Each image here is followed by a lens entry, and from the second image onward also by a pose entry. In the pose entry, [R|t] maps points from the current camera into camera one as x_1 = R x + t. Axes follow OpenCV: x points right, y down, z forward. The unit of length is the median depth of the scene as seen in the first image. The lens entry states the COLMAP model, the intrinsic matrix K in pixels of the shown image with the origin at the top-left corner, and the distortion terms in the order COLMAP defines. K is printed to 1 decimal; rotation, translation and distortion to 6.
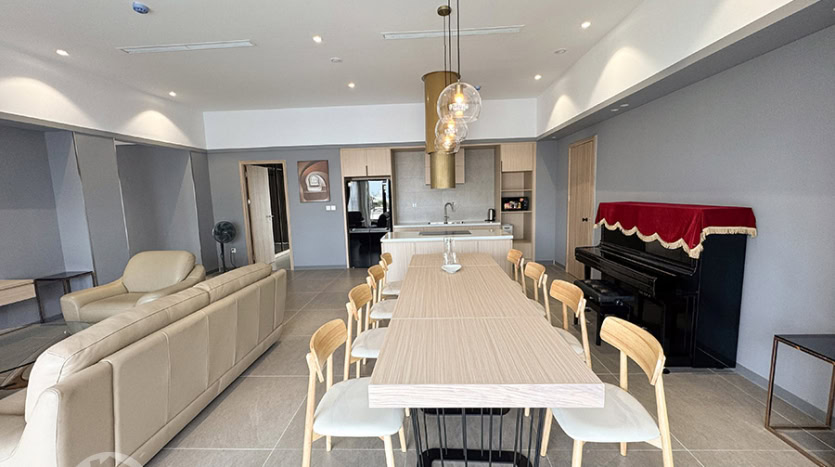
lens RADIAL K [[335.2, 0, 416.1], [0, 335.2, 233.0], [0, 0, 1]] dist [-0.000959, -0.000214]
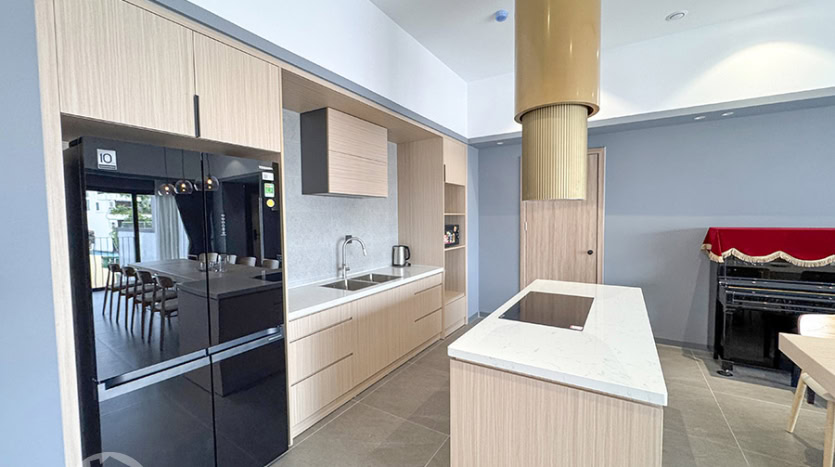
lens RADIAL K [[335.2, 0, 416.1], [0, 335.2, 233.0], [0, 0, 1]] dist [-0.000959, -0.000214]
pose [[0.487771, -0.014542, 0.872850, -0.285195], [0.099621, 0.994257, -0.039106, -0.073139], [-0.867269, 0.106029, 0.486418, 0.749454]]
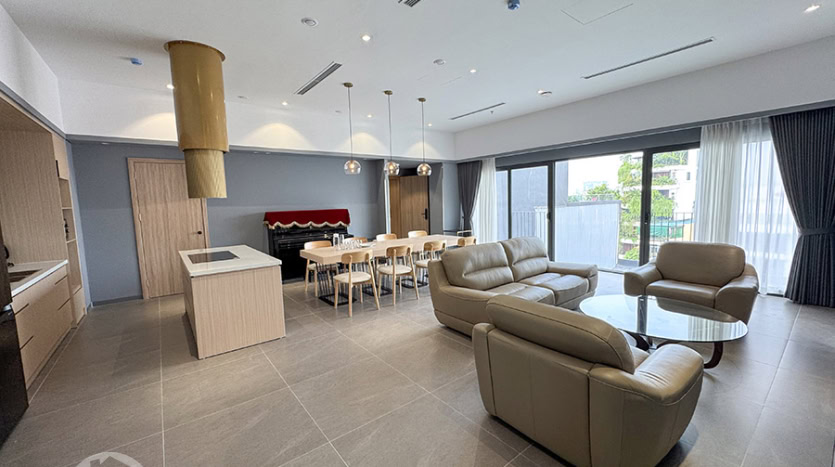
lens RADIAL K [[335.2, 0, 416.1], [0, 335.2, 233.0], [0, 0, 1]] dist [-0.000959, -0.000214]
pose [[-0.640766, -0.024263, 0.767353, -0.635983], [0.141083, 0.978758, 0.148756, -0.080232], [-0.754662, 0.203579, -0.623732, 0.896000]]
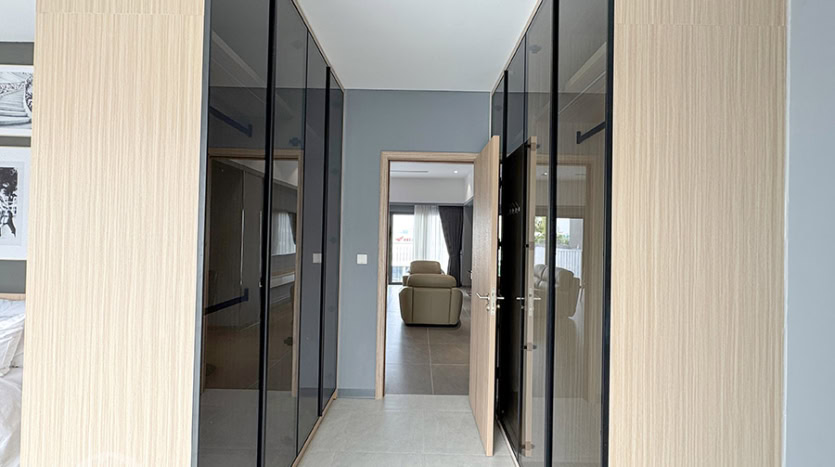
lens RADIAL K [[335.2, 0, 416.1], [0, 335.2, 233.0], [0, 0, 1]] dist [-0.000959, -0.000214]
pose [[-0.999294, 0.013744, -0.034971, -0.415757], [0.009859, 0.993999, 0.108946, -0.150692], [0.036258, 0.108524, -0.993432, 1.434721]]
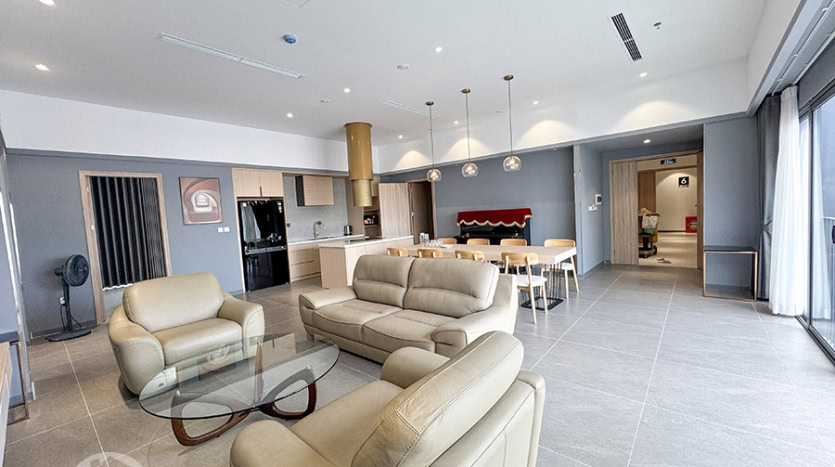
lens RADIAL K [[335.2, 0, 416.1], [0, 335.2, 233.0], [0, 0, 1]] dist [-0.000959, -0.000214]
pose [[0.615842, -0.055746, 0.785895, -0.663989], [0.131598, 0.990759, -0.032845, 0.035229], [-0.776801, 0.123650, 0.617487, 0.019465]]
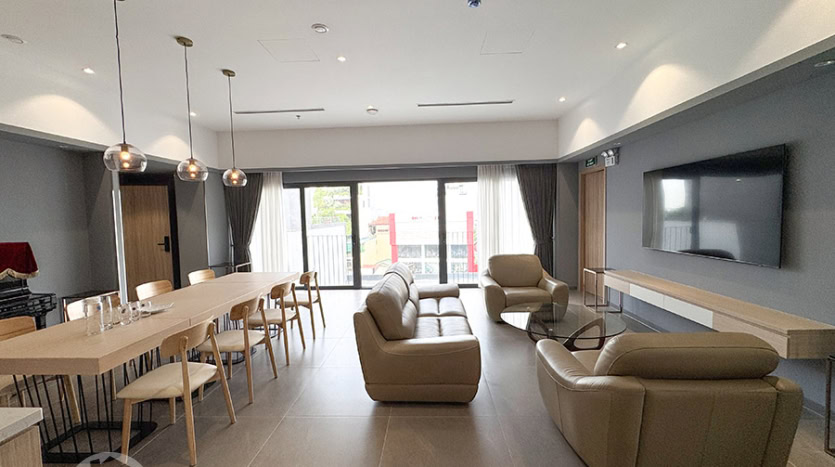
lens RADIAL K [[335.2, 0, 416.1], [0, 335.2, 233.0], [0, 0, 1]] dist [-0.000959, -0.000214]
pose [[-0.998447, 0.055698, 0.001200, -0.275861], [0.055057, 0.983215, 0.173948, -0.098347], [0.008508, 0.173744, -0.984754, 0.892314]]
